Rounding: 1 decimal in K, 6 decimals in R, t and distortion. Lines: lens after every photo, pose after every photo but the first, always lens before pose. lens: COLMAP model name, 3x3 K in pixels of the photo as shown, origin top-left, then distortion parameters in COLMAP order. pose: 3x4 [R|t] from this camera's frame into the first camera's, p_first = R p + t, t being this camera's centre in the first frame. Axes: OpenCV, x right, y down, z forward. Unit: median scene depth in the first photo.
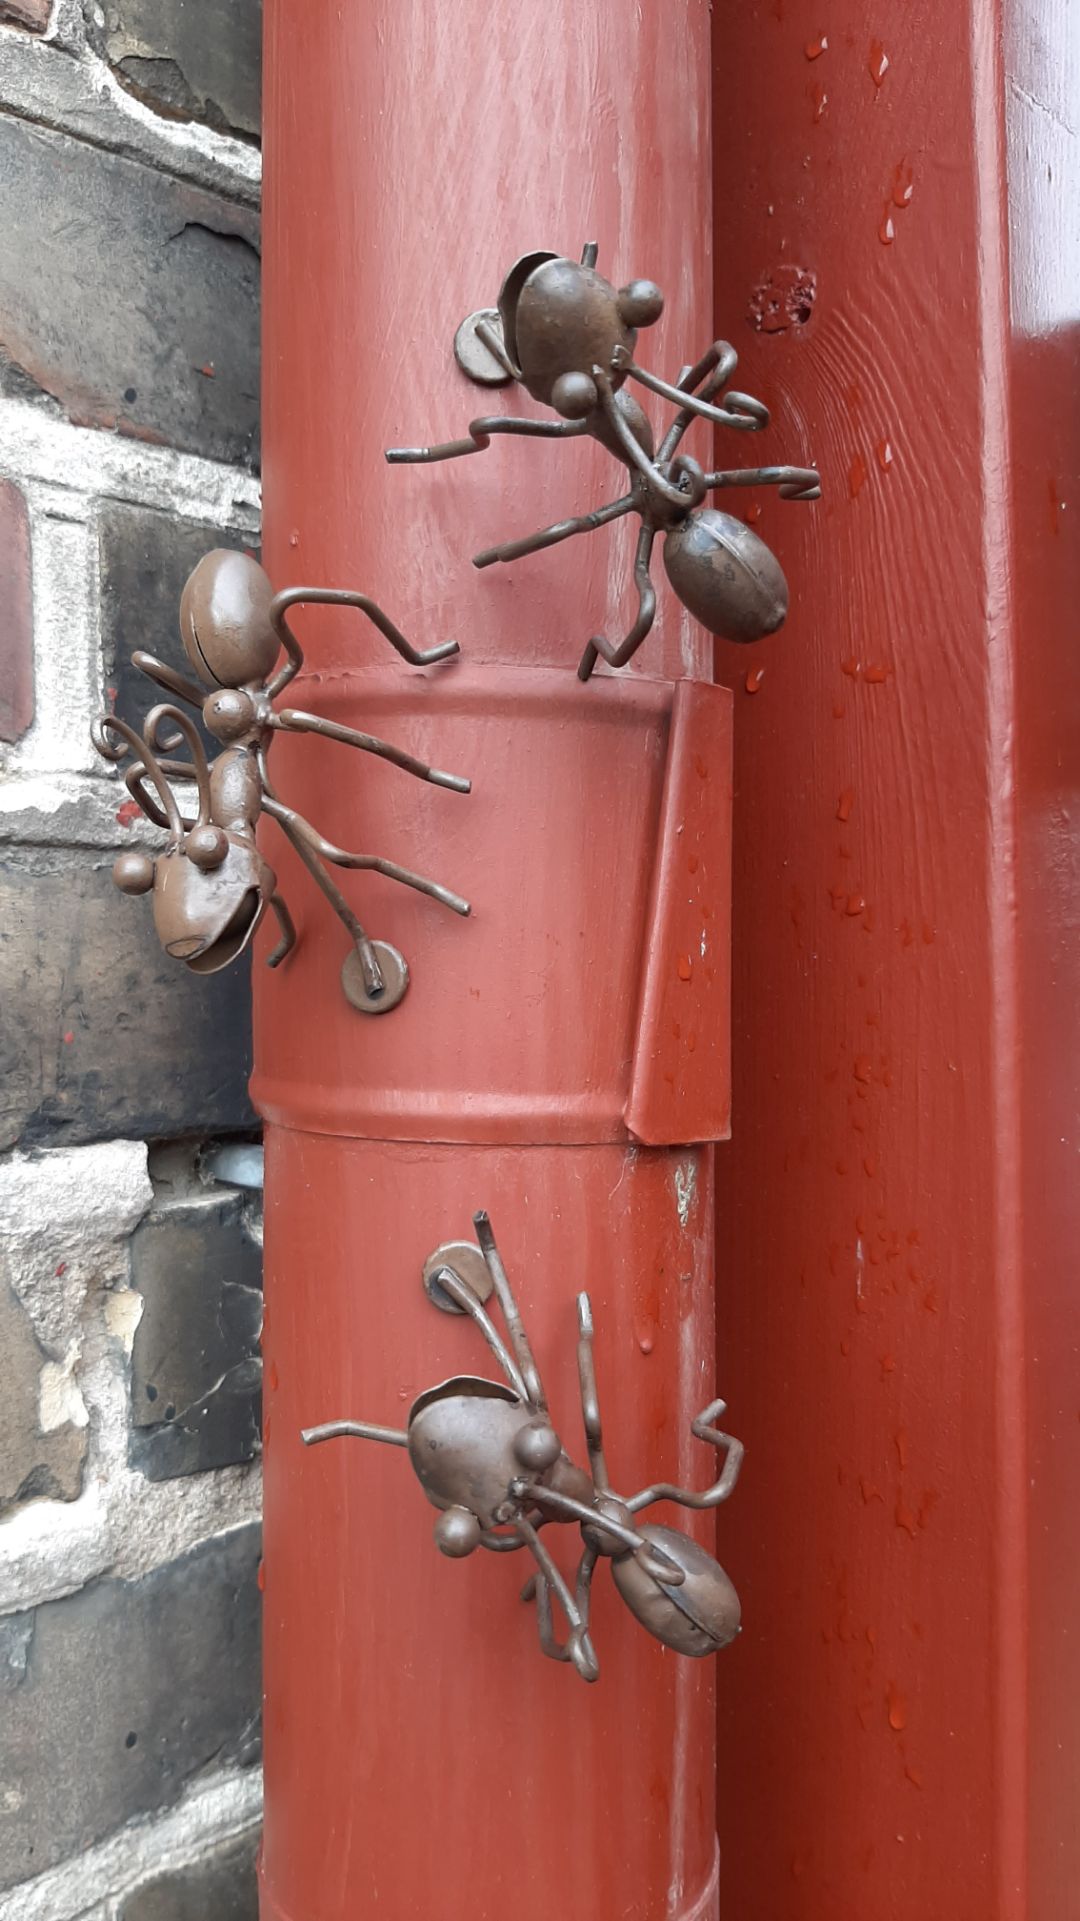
lens RADIAL K [[1383.4, 0, 540.0], [0, 1383.4, 960.5], [0, 0, 1]] dist [0.047456, -0.093864]
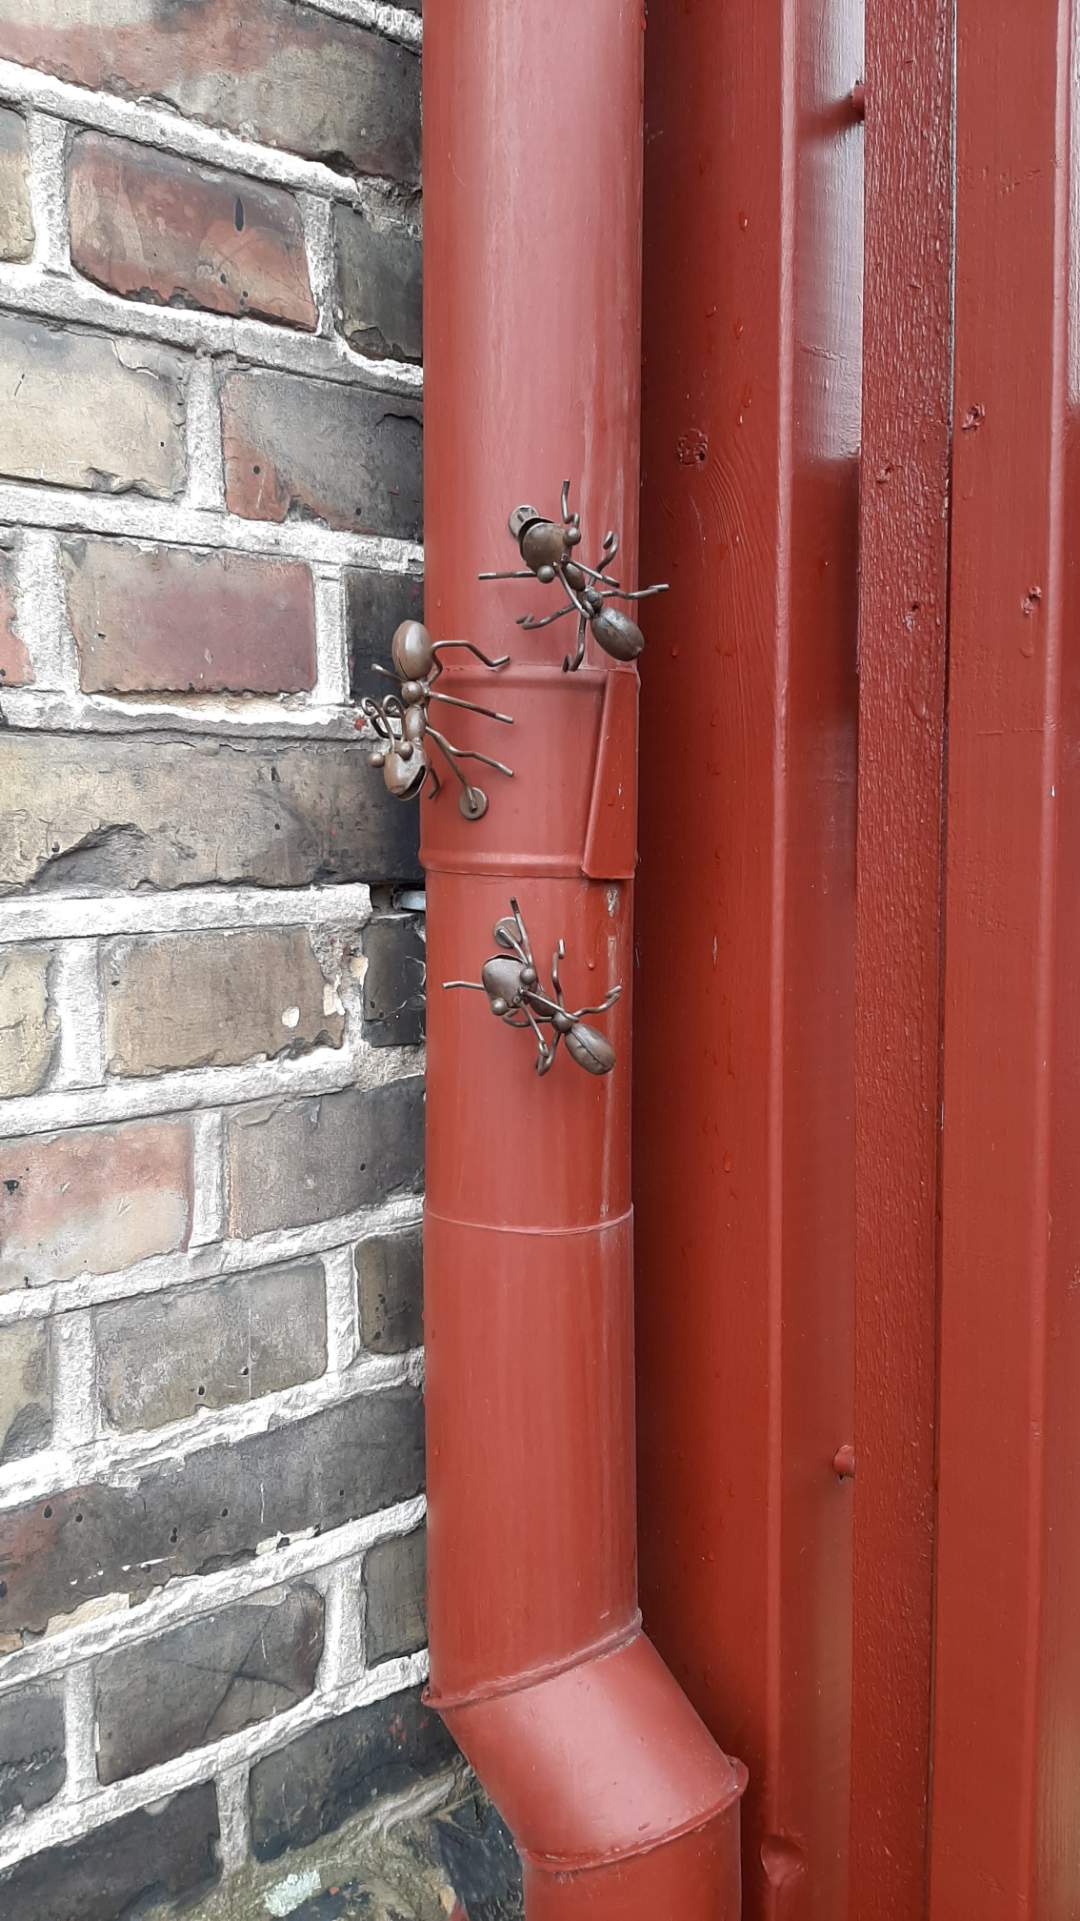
lens RADIAL K [[1752.2, 0, 540.0], [0, 1752.2, 960.5], [0, 0, 1]] dist [0.137136, -0.008267]
pose [[0.992771, 0.015668, -0.119000, 0.293099], [-0.005210, 0.996134, 0.087689, 0.013741], [0.119914, -0.086435, 0.989015, -1.627054]]
